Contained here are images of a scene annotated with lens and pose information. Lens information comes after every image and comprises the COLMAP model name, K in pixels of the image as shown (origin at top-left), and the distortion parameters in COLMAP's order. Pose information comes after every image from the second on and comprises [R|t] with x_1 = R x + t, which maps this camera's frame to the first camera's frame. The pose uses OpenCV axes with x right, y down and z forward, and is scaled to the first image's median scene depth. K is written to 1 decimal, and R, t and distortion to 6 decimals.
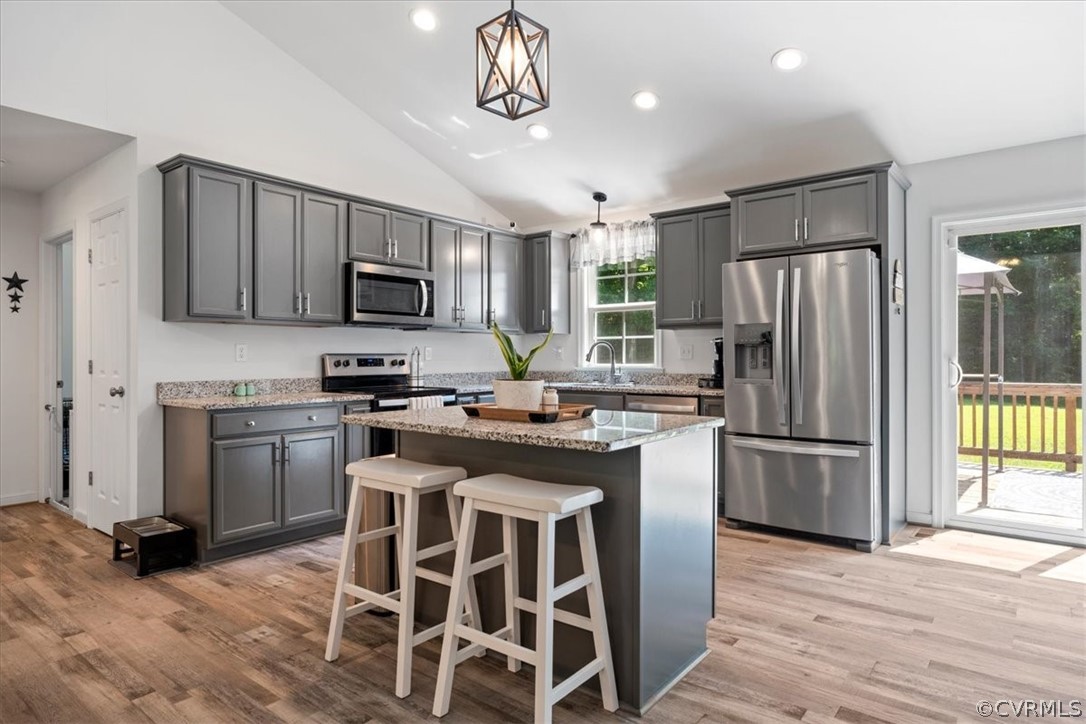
lens RADIAL K [[604.1, 0, 541.5], [0, 604.1, 361.0], [0, 0, 1]] dist [-0.017947, -0.000572]
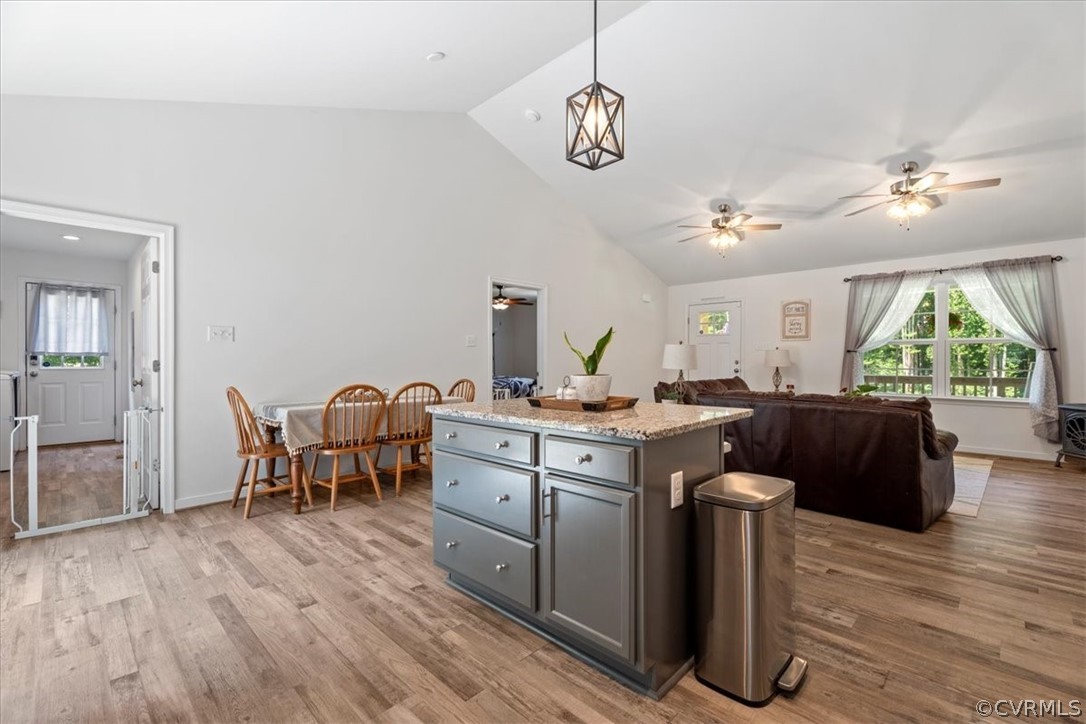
lens RADIAL K [[488.0, 0, 549.4], [0, 488.0, 356.2], [0, 0, 1]] dist [0.004414, 0.000203]
pose [[-0.996096, 0.002174, 0.088248, -0.040022], [0.002284, 0.999997, 0.001143, -0.008451], [-0.088245, 0.001341, -0.996098, 1.920870]]
